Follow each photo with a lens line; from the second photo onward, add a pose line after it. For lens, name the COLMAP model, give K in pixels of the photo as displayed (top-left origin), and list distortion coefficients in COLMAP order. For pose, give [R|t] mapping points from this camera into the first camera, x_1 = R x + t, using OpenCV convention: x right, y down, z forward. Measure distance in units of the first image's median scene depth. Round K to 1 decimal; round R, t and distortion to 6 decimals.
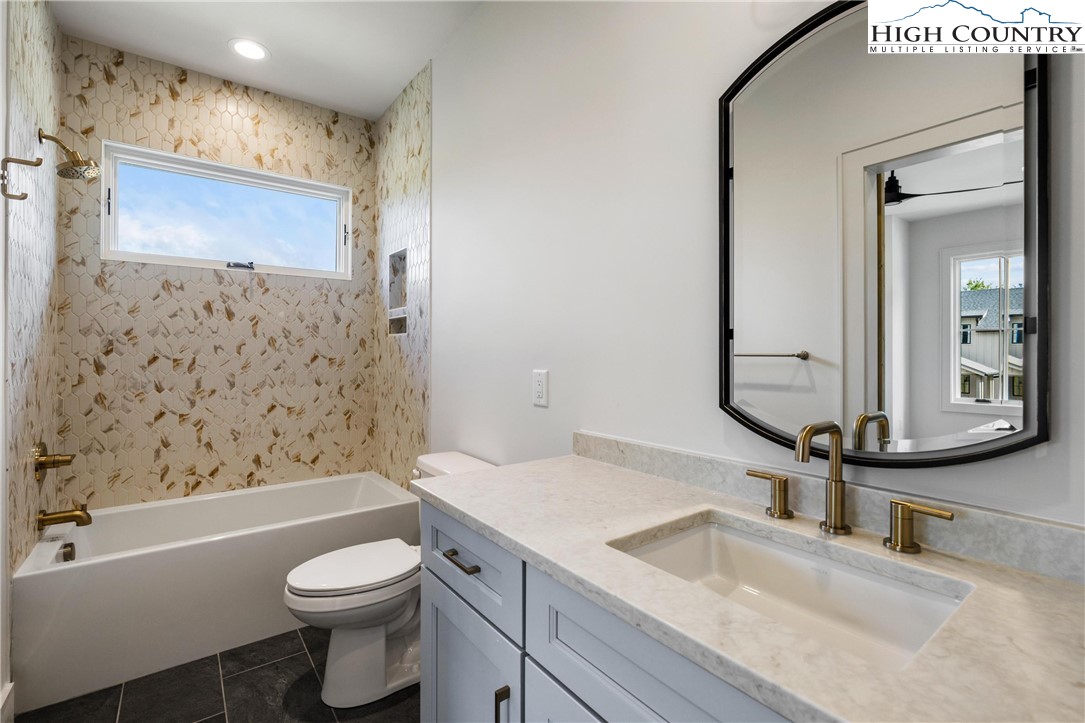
lens RADIAL K [[485.9, 0, 544.2], [0, 485.9, 349.7], [0, 0, 1]] dist [0.000592, 0.000365]
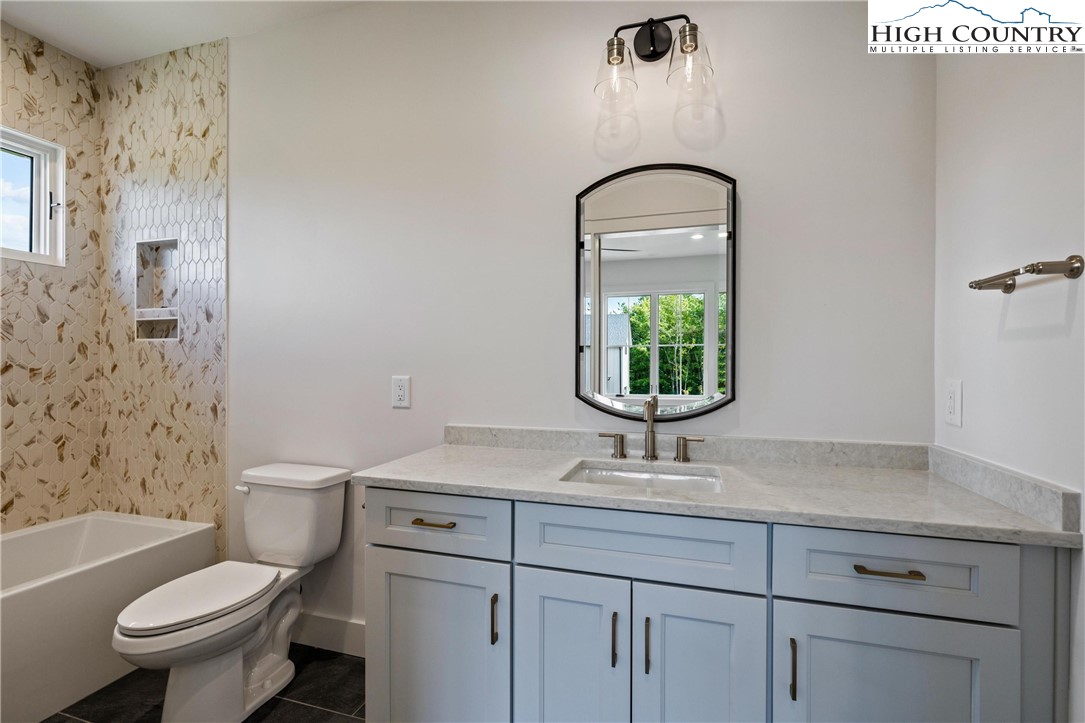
lens RADIAL K [[492.1, 0, 542.5], [0, 492.1, 361.5], [0, 0, 1]] dist [-0.000599, 0.004445]
pose [[0.811908, 0.000183, 0.583786, -0.261187], [-0.003653, 0.999982, 0.004768, 0.000248], [-0.583775, -0.006003, 0.811894, -0.083654]]
